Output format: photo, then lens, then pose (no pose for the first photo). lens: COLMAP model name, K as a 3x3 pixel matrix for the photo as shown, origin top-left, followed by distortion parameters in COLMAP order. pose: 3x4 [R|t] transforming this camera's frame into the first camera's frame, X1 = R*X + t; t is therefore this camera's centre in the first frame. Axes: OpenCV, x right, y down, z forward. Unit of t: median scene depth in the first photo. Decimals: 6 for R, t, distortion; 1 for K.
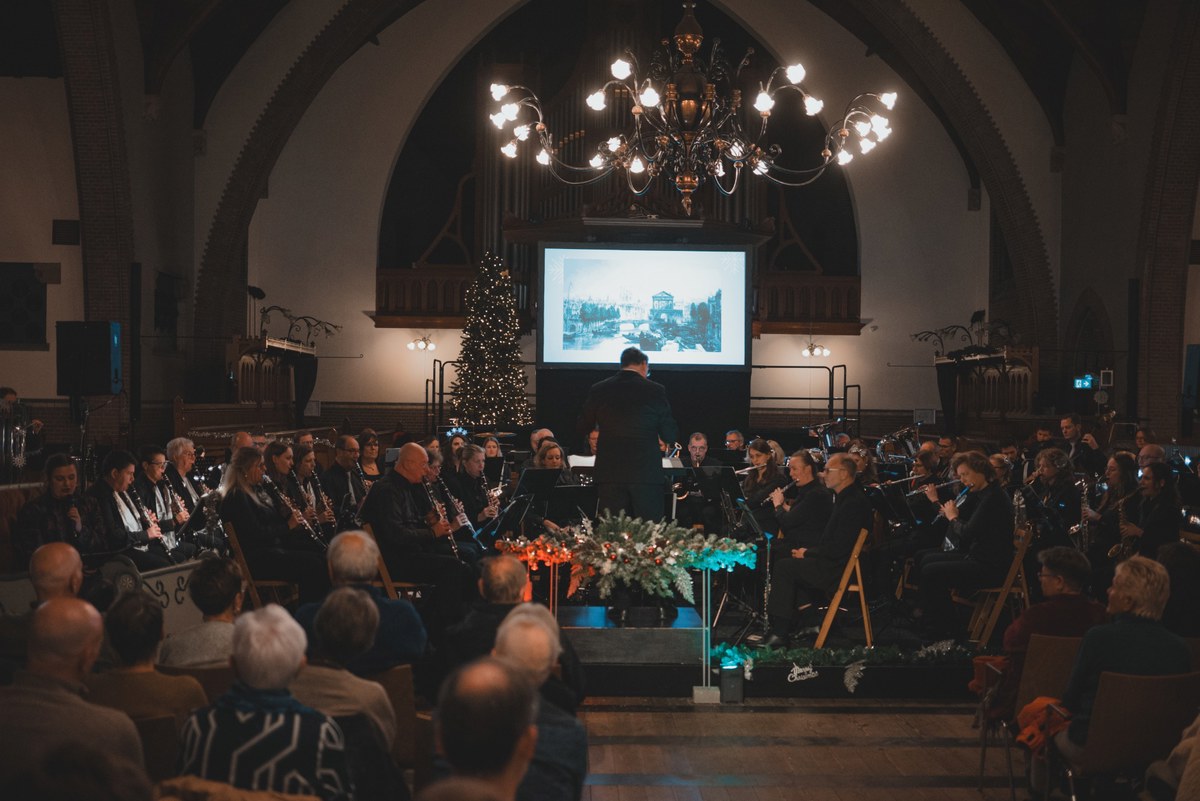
lens RADIAL K [[1251.3, 0, 607.9], [0, 1251.3, 406.2], [0, 0, 1]] dist [-0.008305, 0.002246]
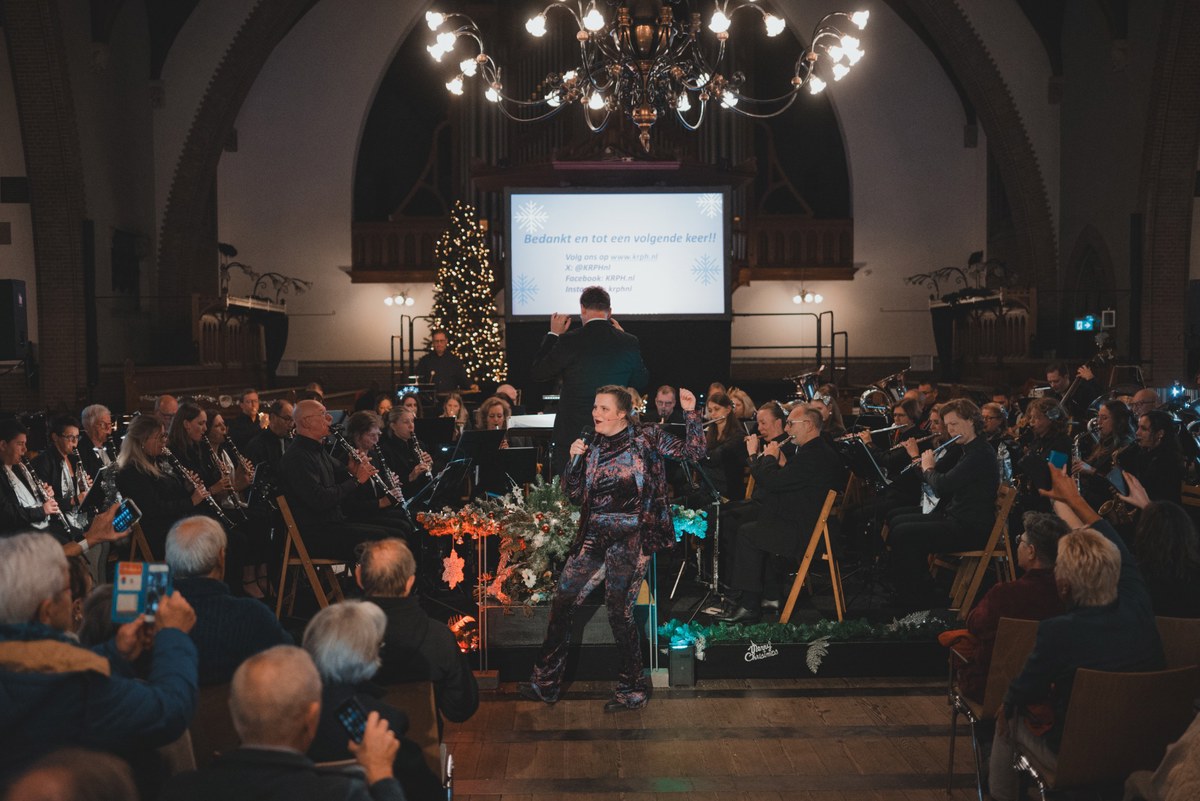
lens RADIAL K [[1256.8, 0, 600.0], [0, 1256.8, 400.5], [0, 0, 1]] dist [-0.006334, 0.006900]
pose [[0.999721, -0.021201, -0.010425, 0.023787], [0.021535, 0.999224, 0.032988, -0.000168], [0.009717, -0.033203, 0.999401, 0.043827]]
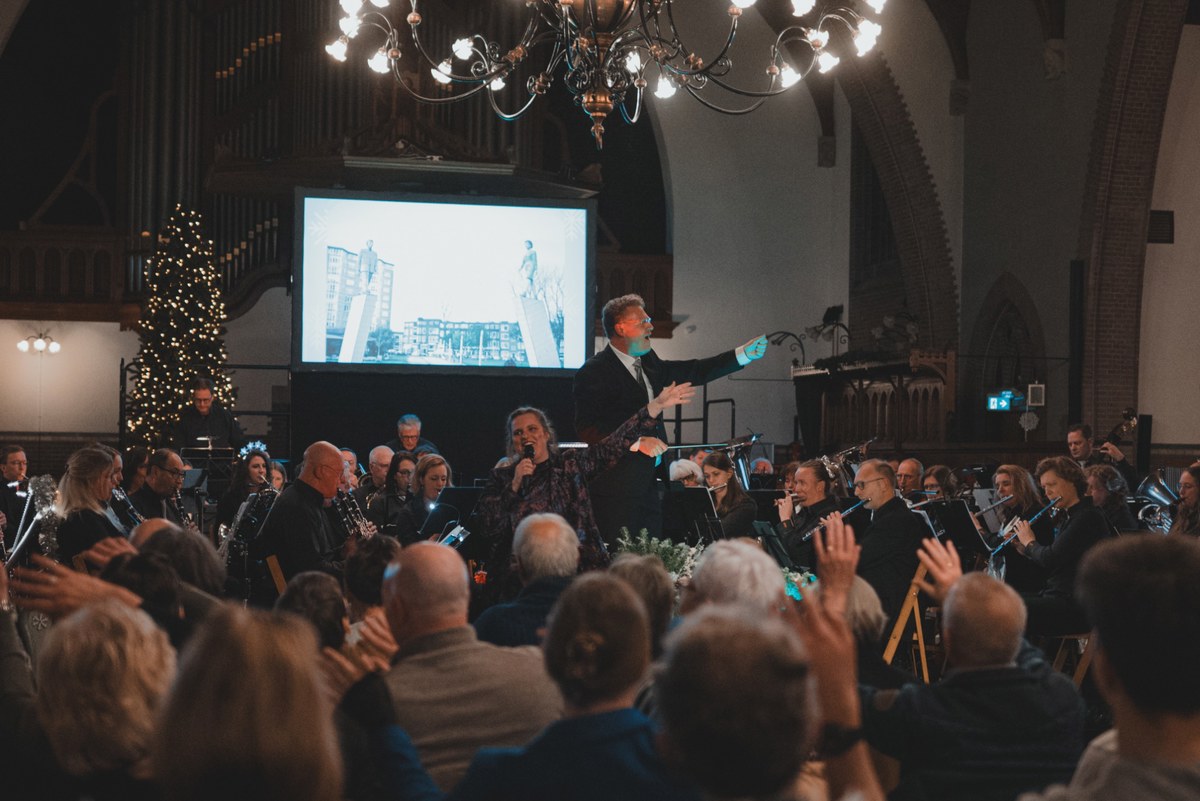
lens RADIAL K [[1863.8, 0, 517.2], [0, 1863.8, 454.5], [0, 0, 1]] dist [-0.001003, -0.023979]
pose [[0.984584, 0.001299, 0.174906, -0.114741], [-0.001038, 0.999998, -0.001587, 0.017838], [-0.174908, 0.001381, 0.984584, -0.037418]]
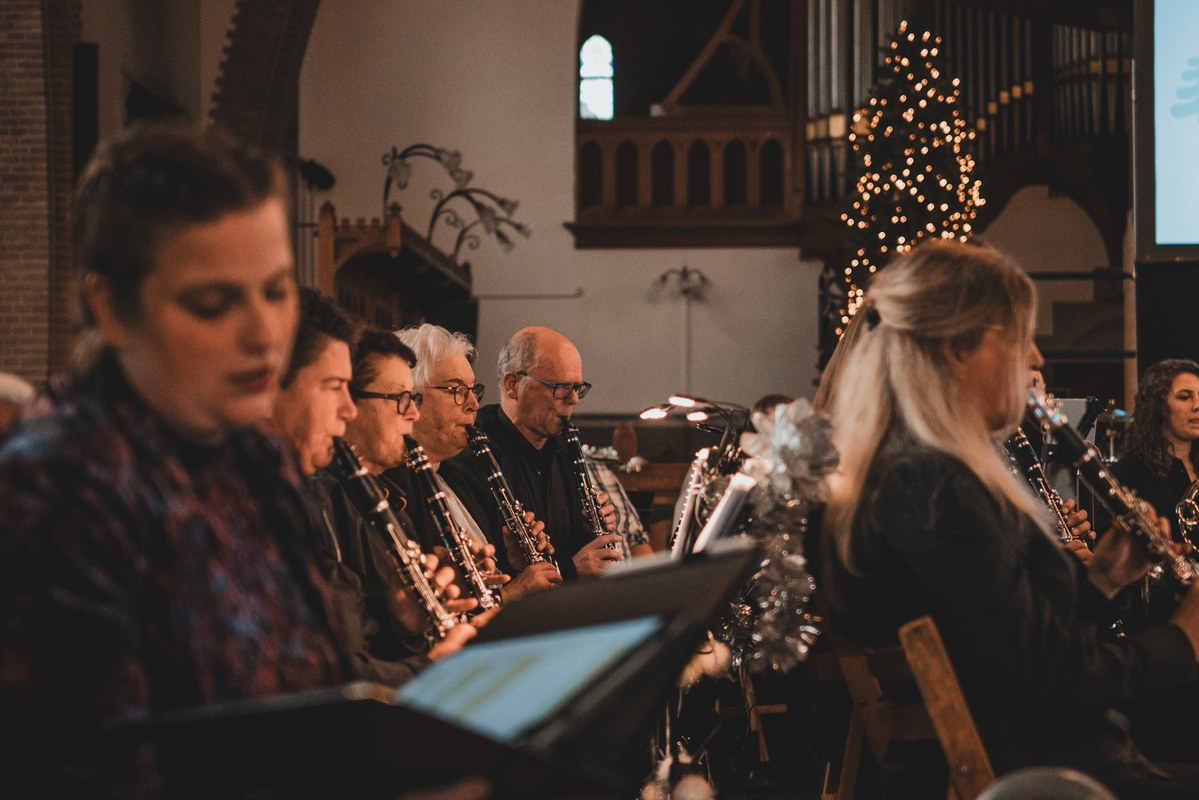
lens RADIAL K [[2283.6, 0, 689.3], [0, 2283.6, 400.3], [0, 0, 1]] dist [0.028952, 0.037852]
pose [[0.997421, -0.015850, -0.070004, -0.144692], [0.013579, 0.999370, -0.032801, 0.032867], [0.070480, 0.031766, 0.997007, 0.300615]]
